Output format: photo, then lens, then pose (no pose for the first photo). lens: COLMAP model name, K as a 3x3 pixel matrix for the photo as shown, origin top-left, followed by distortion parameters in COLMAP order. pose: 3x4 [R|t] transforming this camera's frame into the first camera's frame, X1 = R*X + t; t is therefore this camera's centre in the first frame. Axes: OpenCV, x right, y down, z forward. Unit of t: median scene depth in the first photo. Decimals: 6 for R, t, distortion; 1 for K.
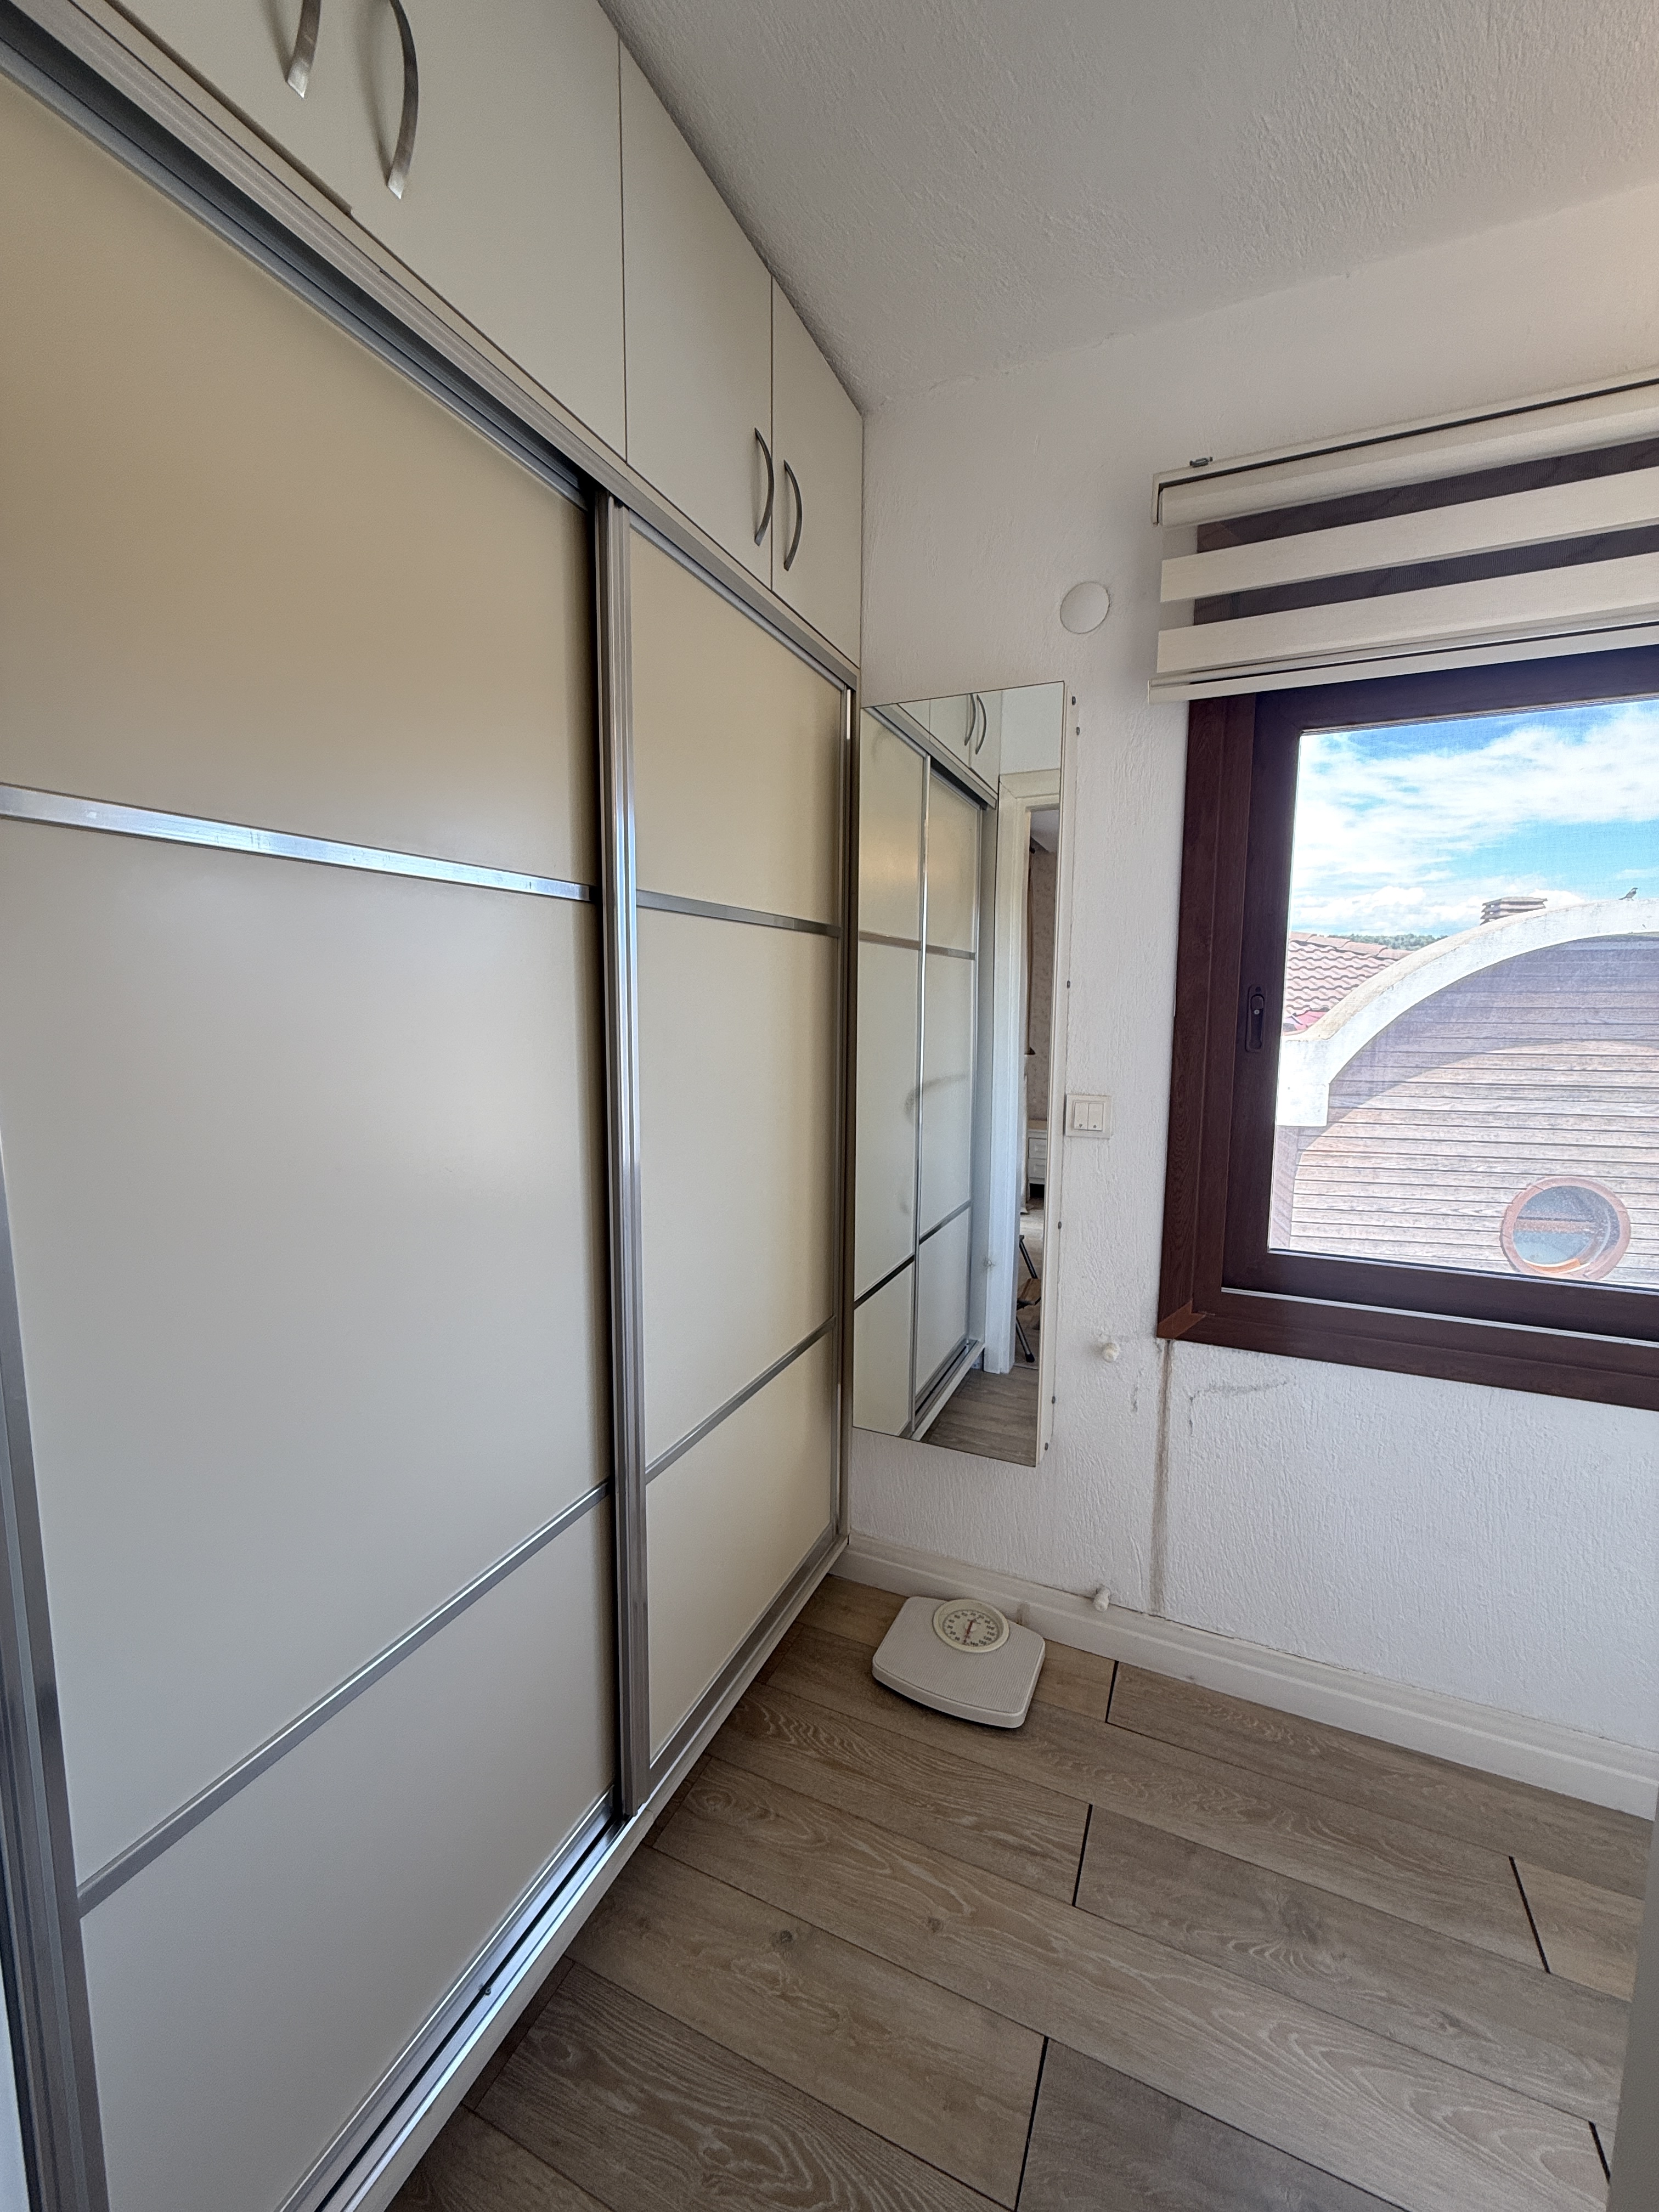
lens RADIAL K [[880.4, 0, 826.7], [0, 880.4, 1104.6], [0, 0, 1]] dist [-0.001853, 0.000064]
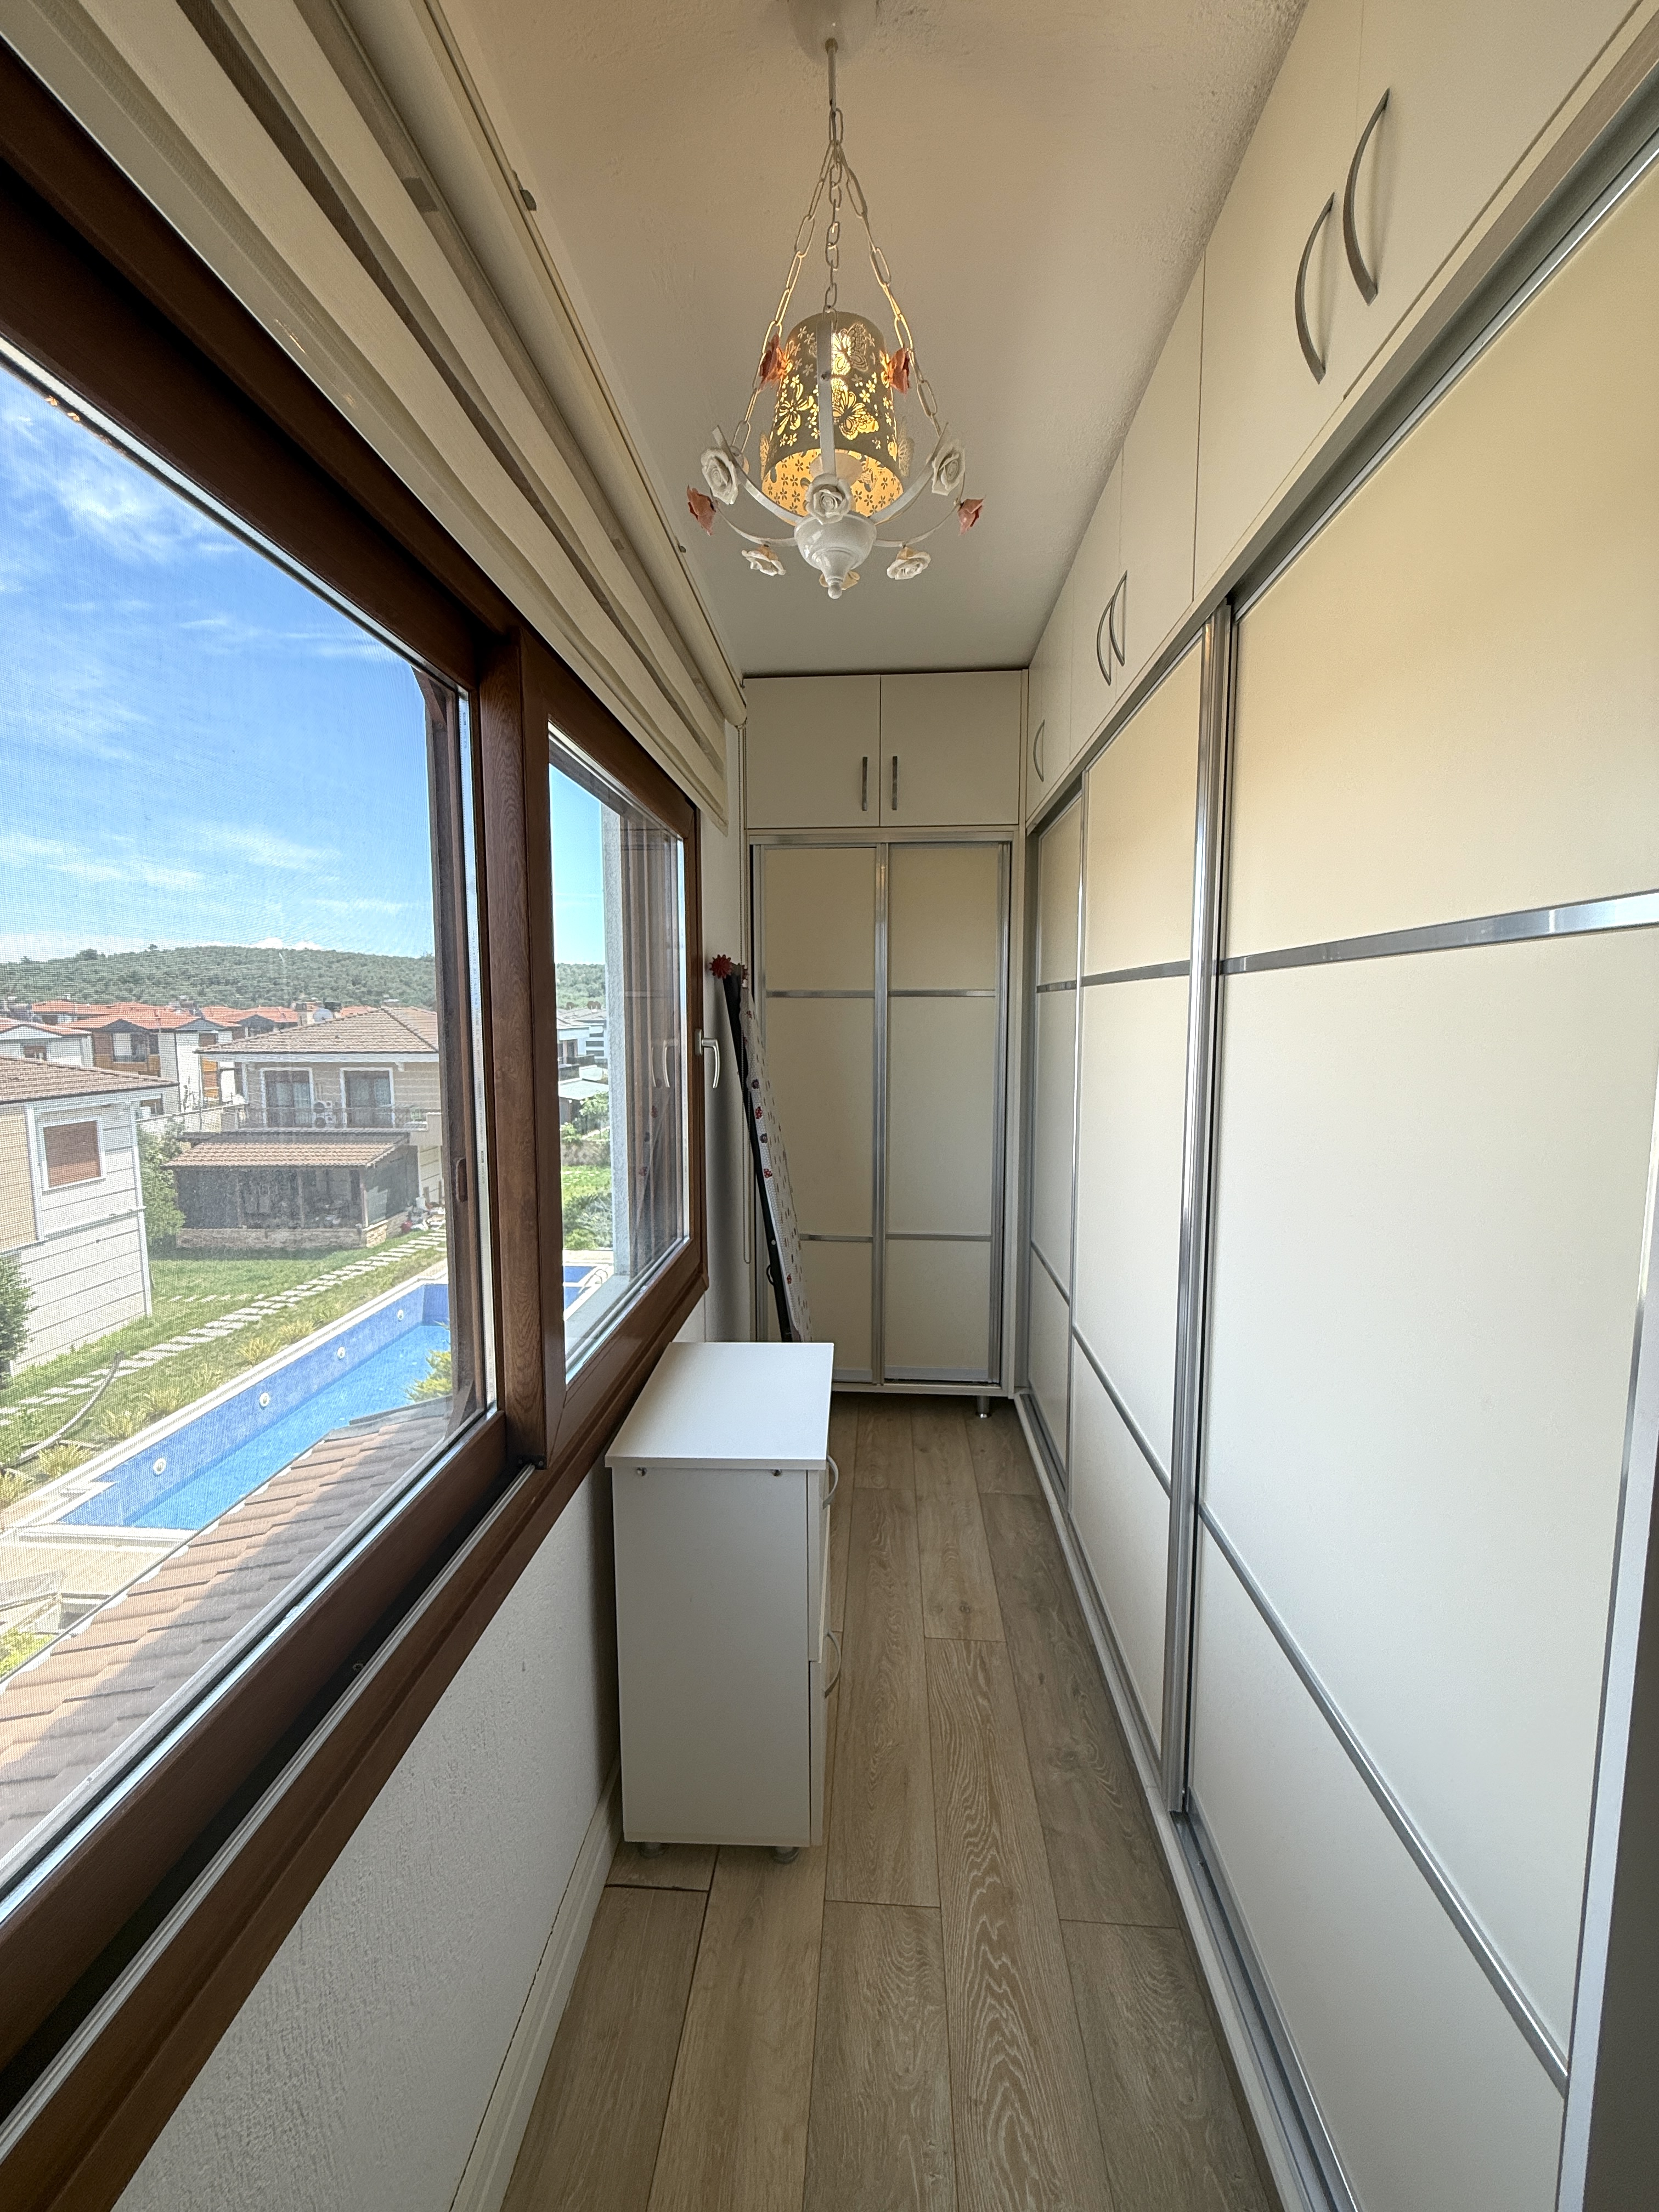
lens RADIAL K [[880.4, 0, 826.7], [0, 880.4, 1104.6], [0, 0, 1]] dist [-0.001853, 0.000064]
pose [[-0.350504, -0.098668, 0.931349, -0.775453], [0.109900, 0.983232, 0.145524, -0.209615], [-0.930091, 0.153362, -0.333783, 1.374051]]
